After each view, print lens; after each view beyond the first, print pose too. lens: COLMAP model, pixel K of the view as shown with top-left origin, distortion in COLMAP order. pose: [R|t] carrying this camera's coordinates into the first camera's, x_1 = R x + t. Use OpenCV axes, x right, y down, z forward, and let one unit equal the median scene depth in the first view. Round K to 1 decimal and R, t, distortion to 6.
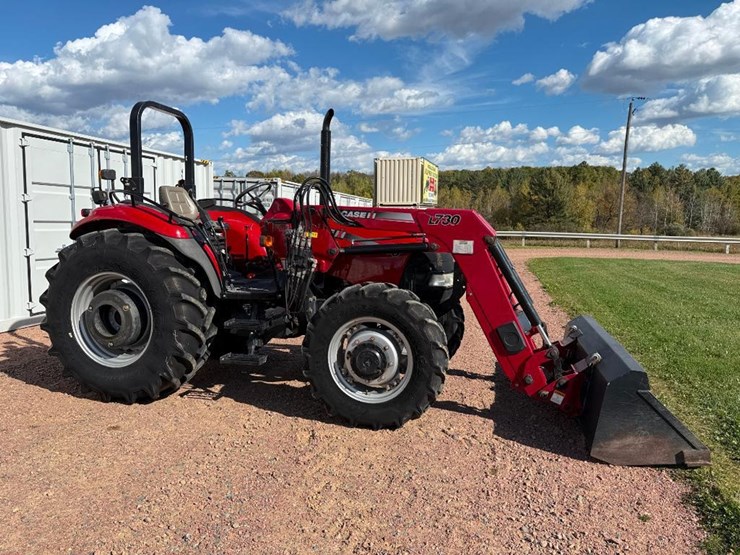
lens RADIAL K [[520.9, 0, 371.0], [0, 520.9, 280.0], [0, 0, 1]] dist [0.074765, -0.098813]
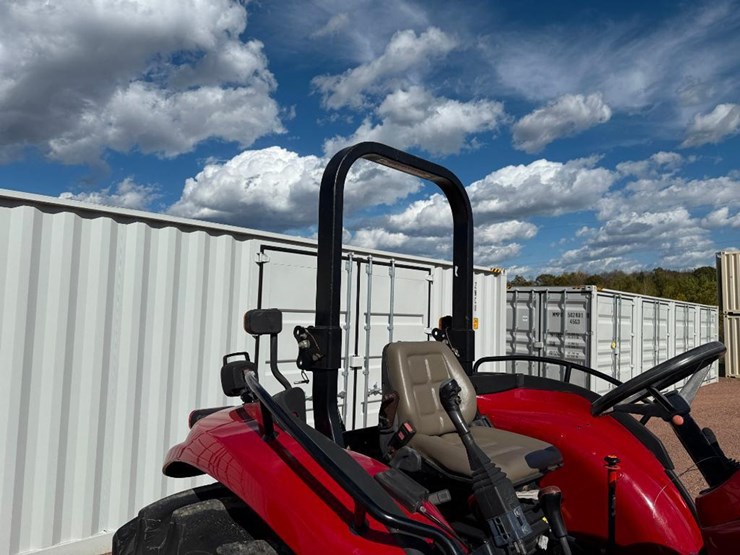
lens RADIAL K [[517.7, 0, 354.1], [0, 517.7, 292.9], [0, 0, 1]] dist [0.004687, -0.041192]
pose [[0.842928, -0.018496, -0.537708, -0.224914], [-0.073370, 0.986121, -0.148938, -0.169175], [0.533000, 0.164996, 0.829872, 0.707026]]
